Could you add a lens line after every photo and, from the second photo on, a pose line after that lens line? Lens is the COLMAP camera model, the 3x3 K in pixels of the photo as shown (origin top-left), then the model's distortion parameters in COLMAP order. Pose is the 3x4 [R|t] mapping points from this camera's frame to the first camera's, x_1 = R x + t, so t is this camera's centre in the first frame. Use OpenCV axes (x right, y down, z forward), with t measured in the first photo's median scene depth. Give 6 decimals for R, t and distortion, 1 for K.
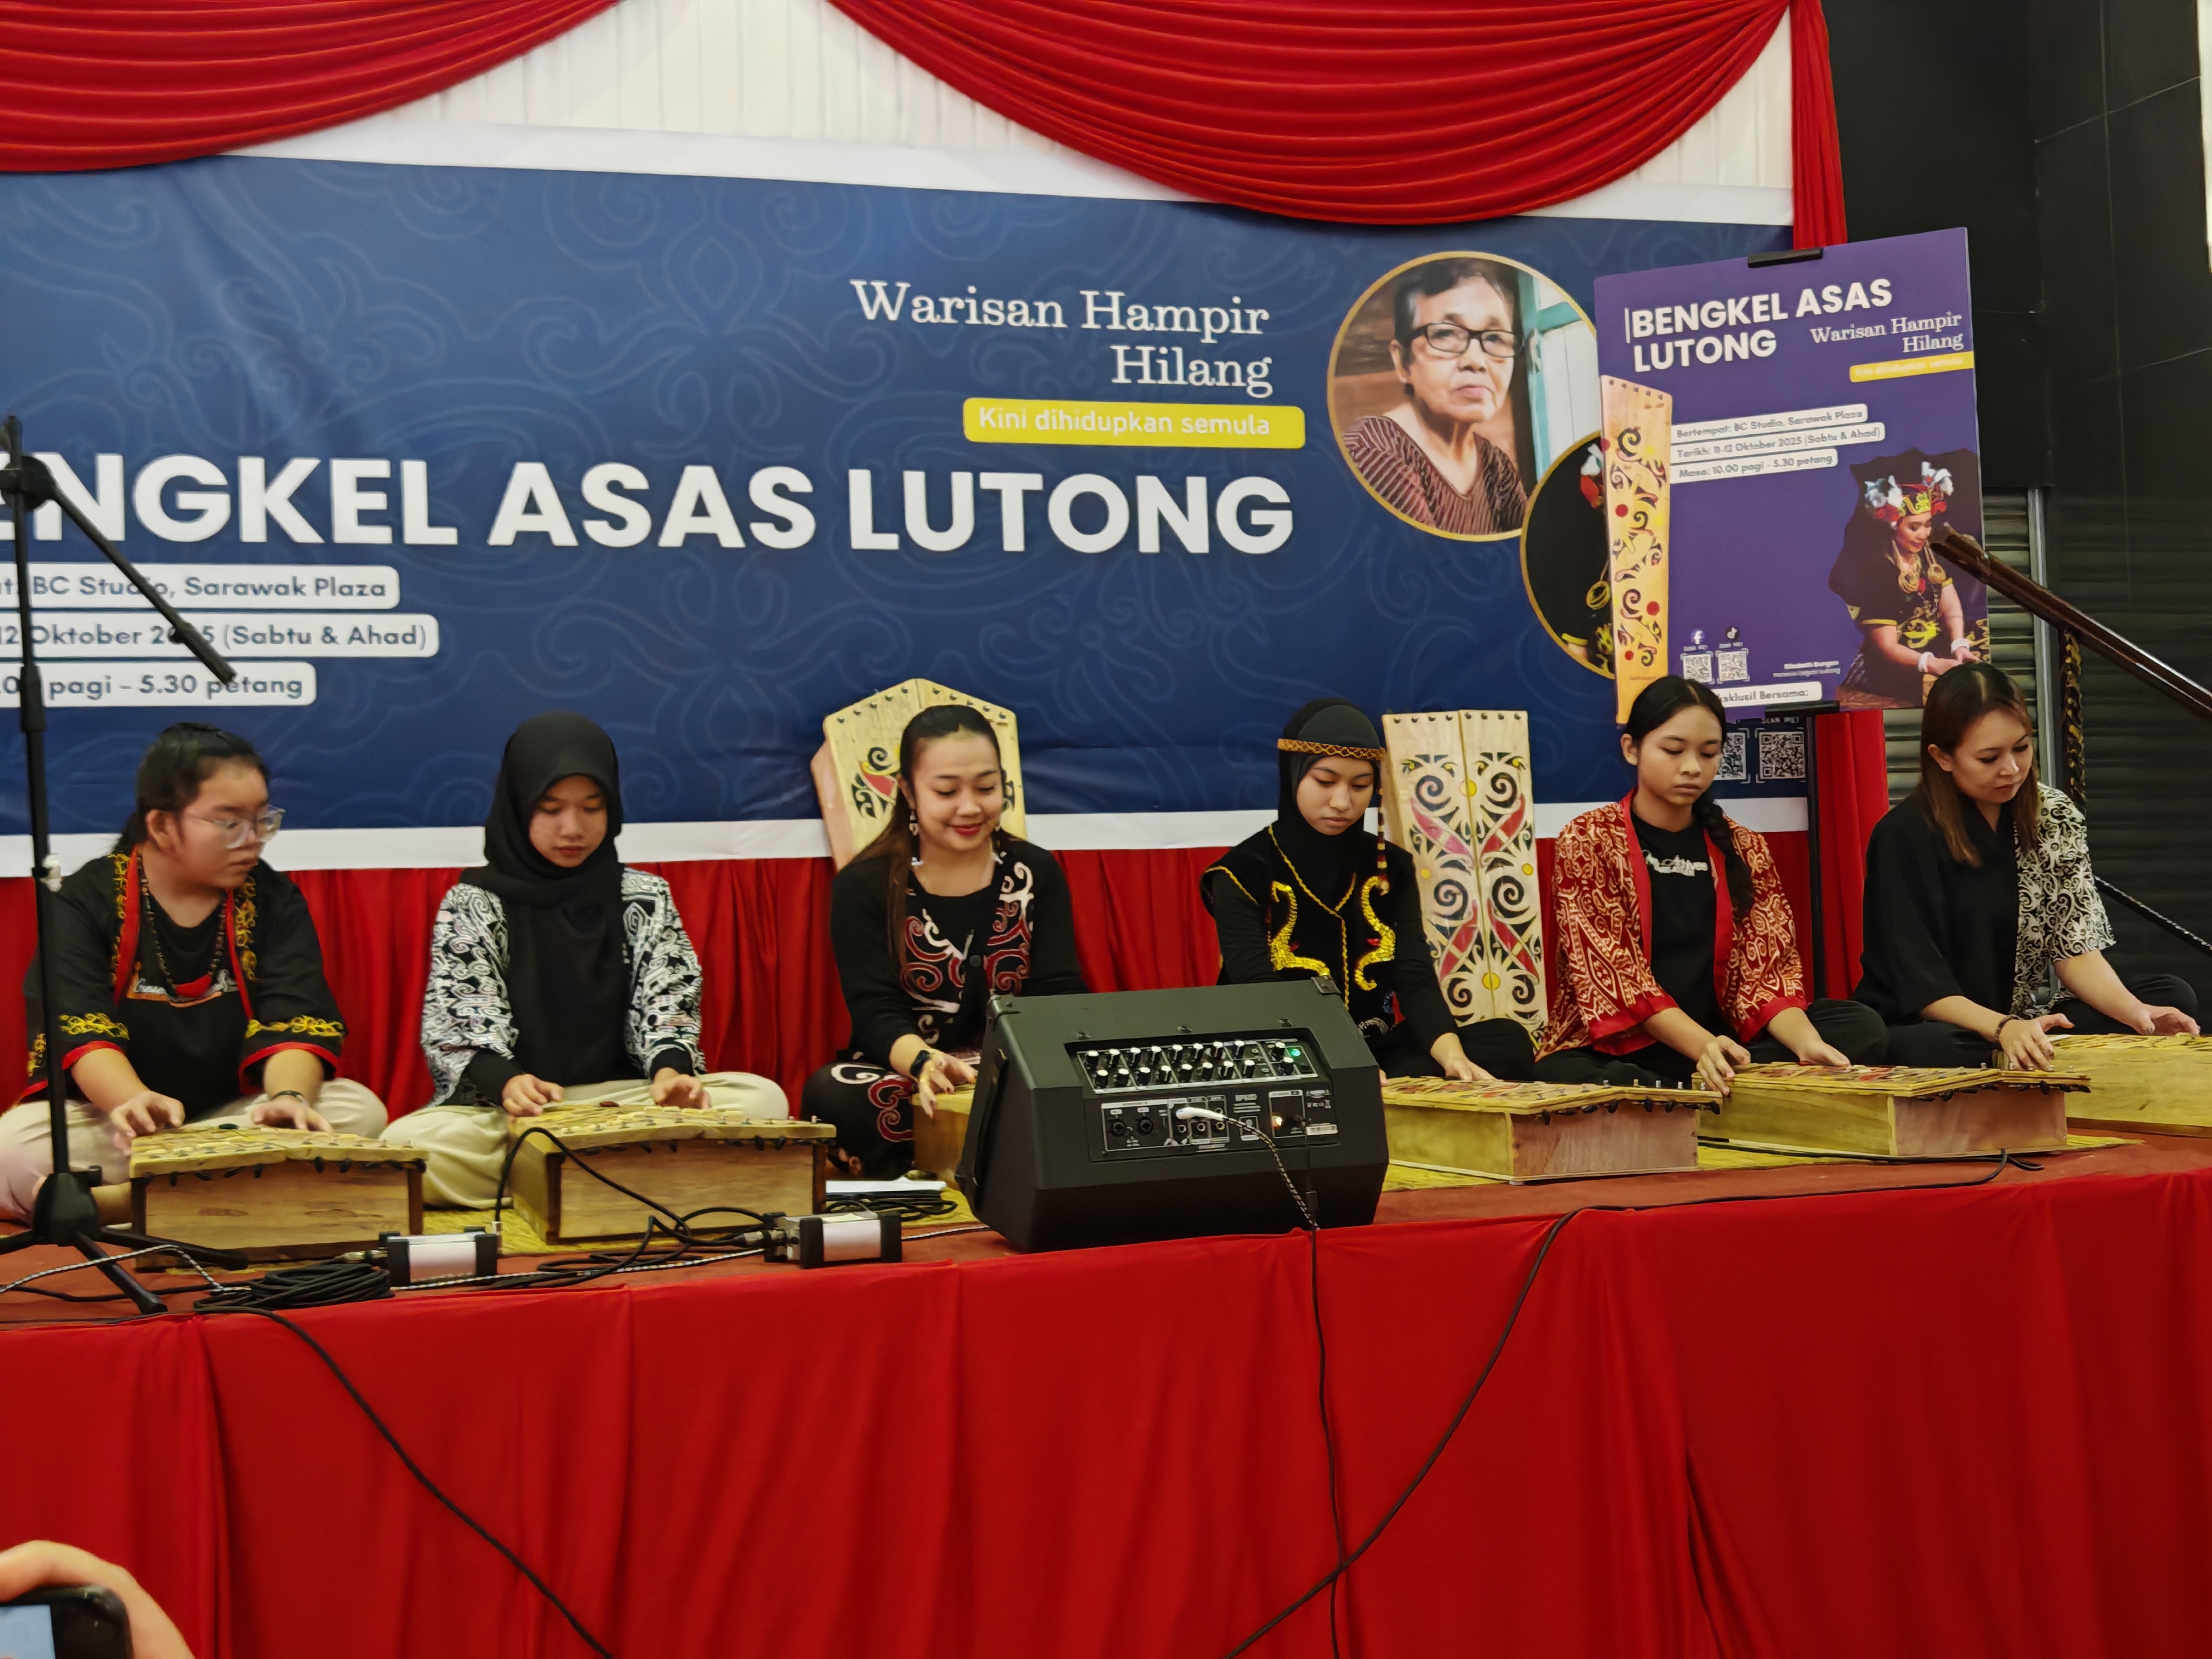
lens RADIAL K [[3467.4, 0, 1092.0], [0, 3467.4, 815.0], [0, 0, 1]] dist [0.054303, 0.000000]
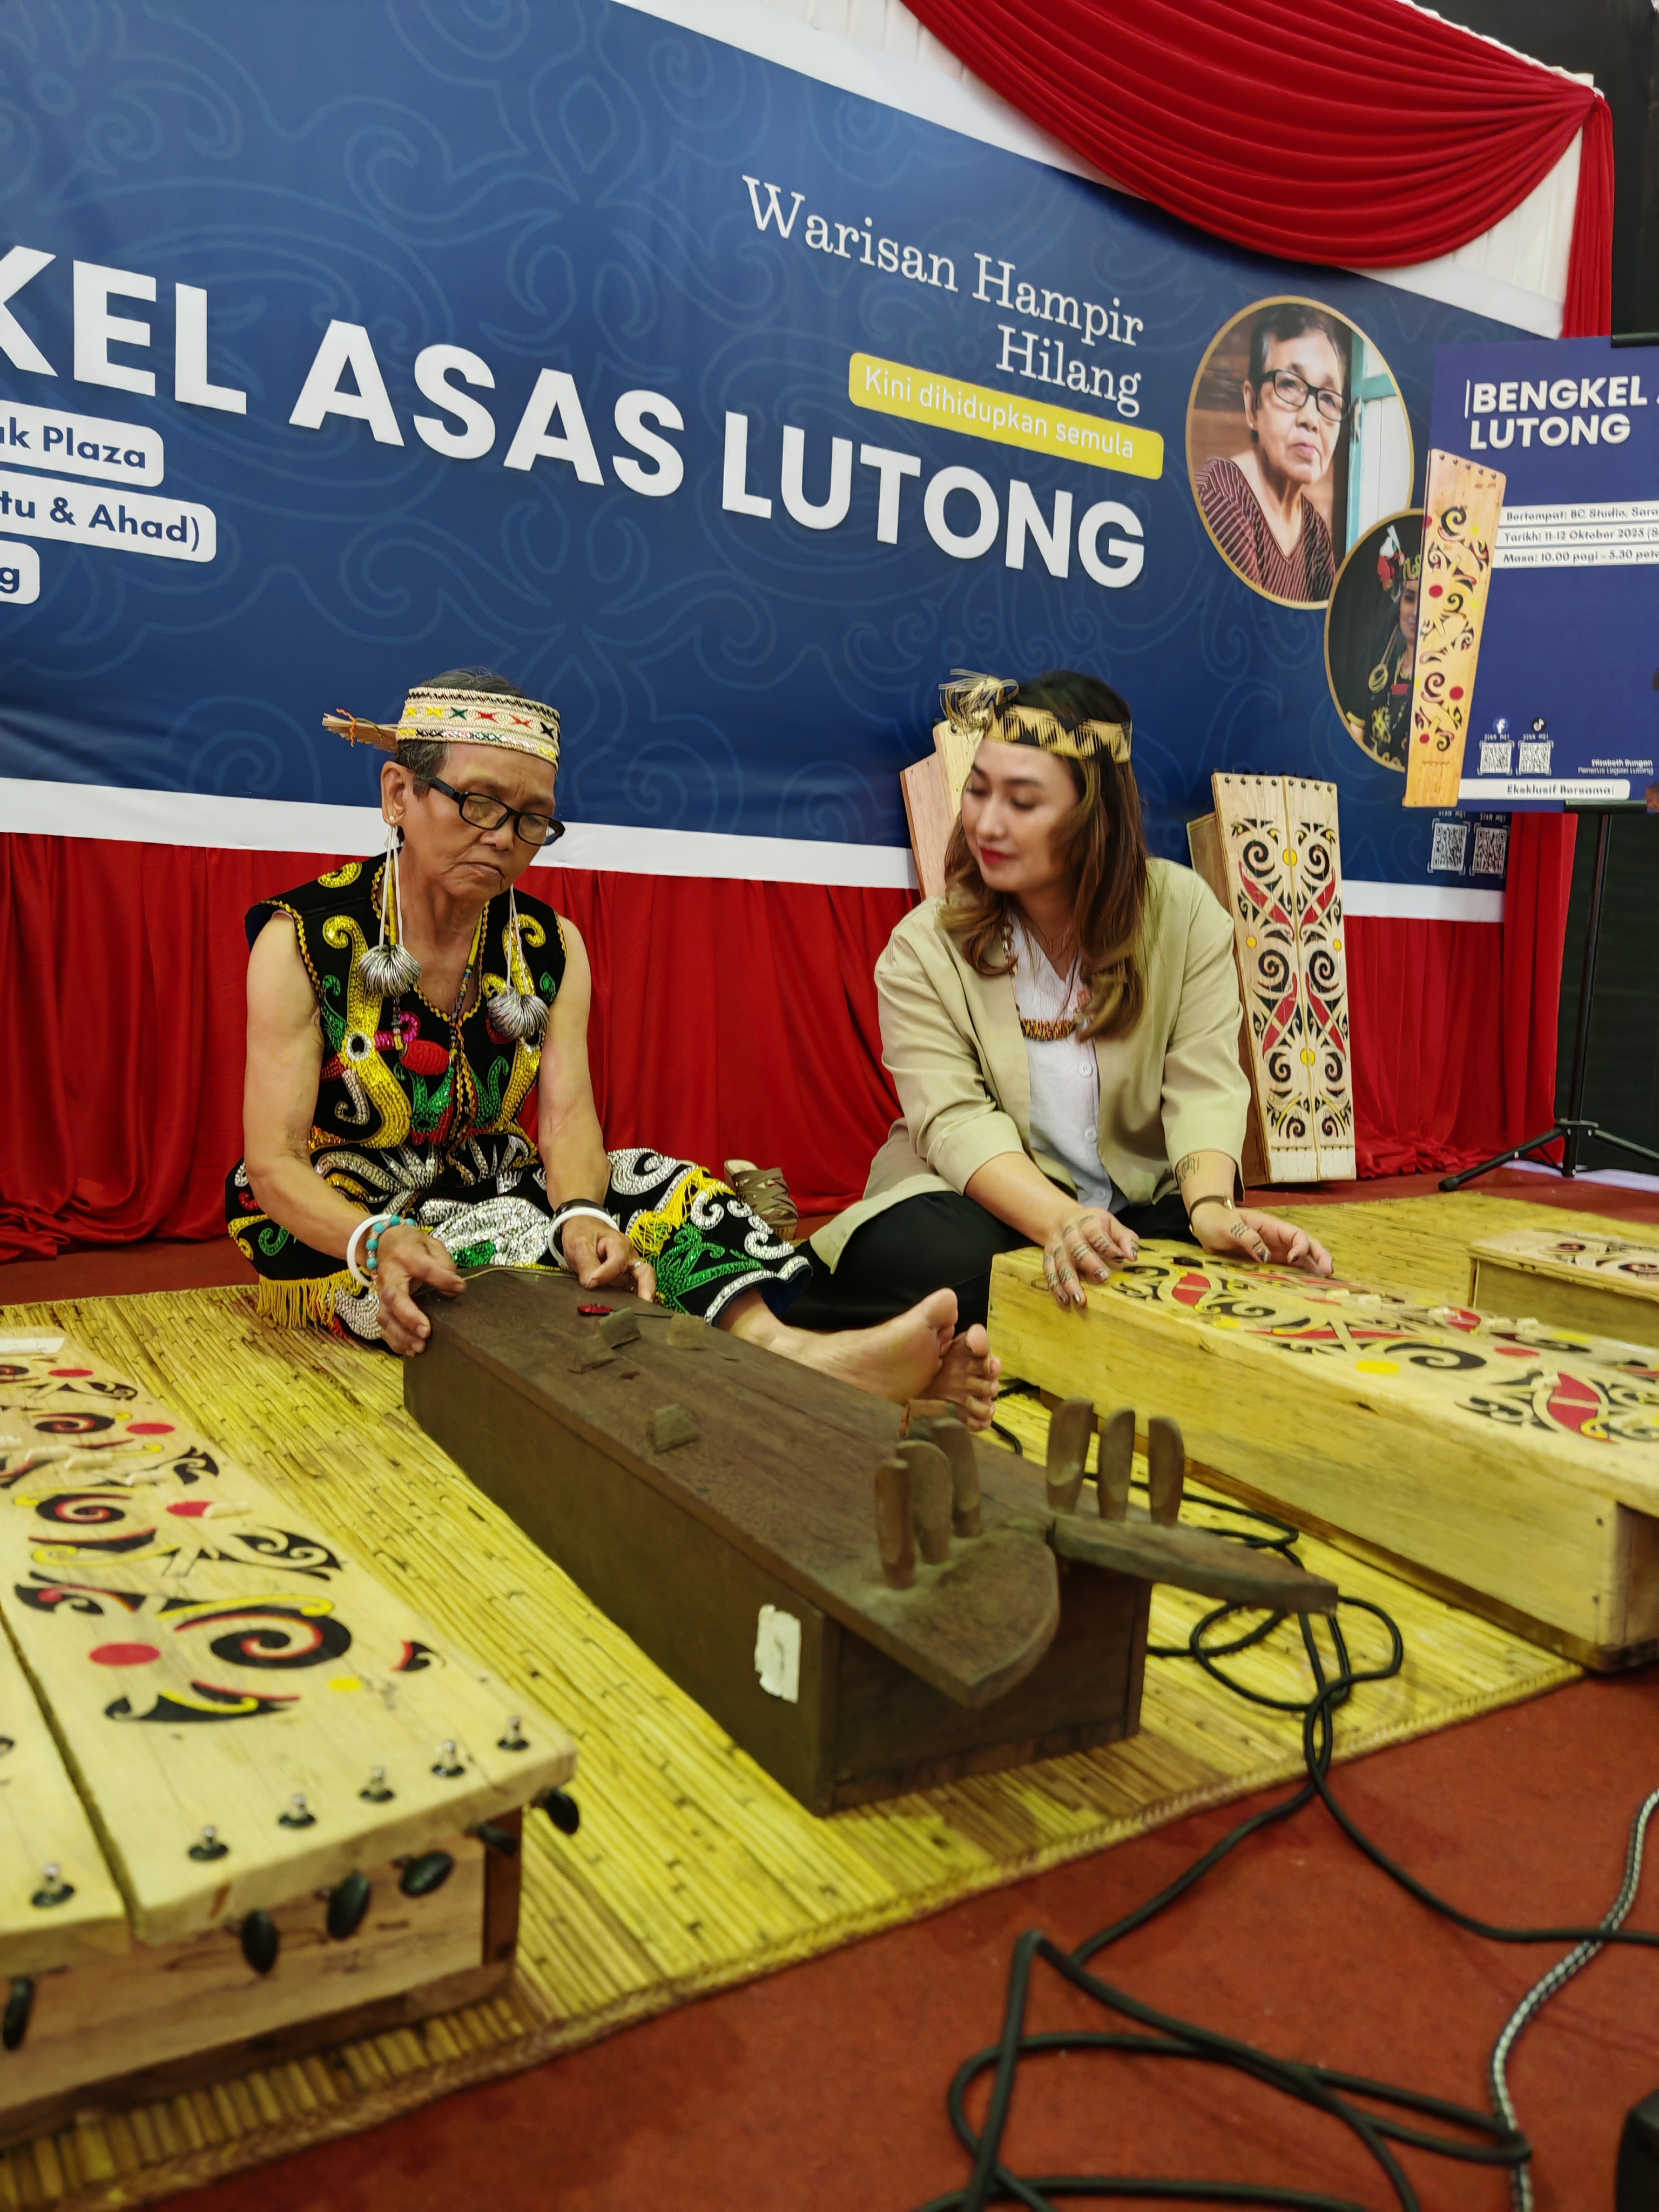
lens RADIAL K [[1694.0, 0, 790.1], [0, 1694.0, 1089.9], [0, 0, 1]] dist [-0.001363, 0.010226]
pose [[0.972919, 0.052644, 0.225070, -0.136769], [-0.080642, 0.989844, 0.117069, 0.013002], [-0.216621, -0.132049, 0.967284, 0.575248]]
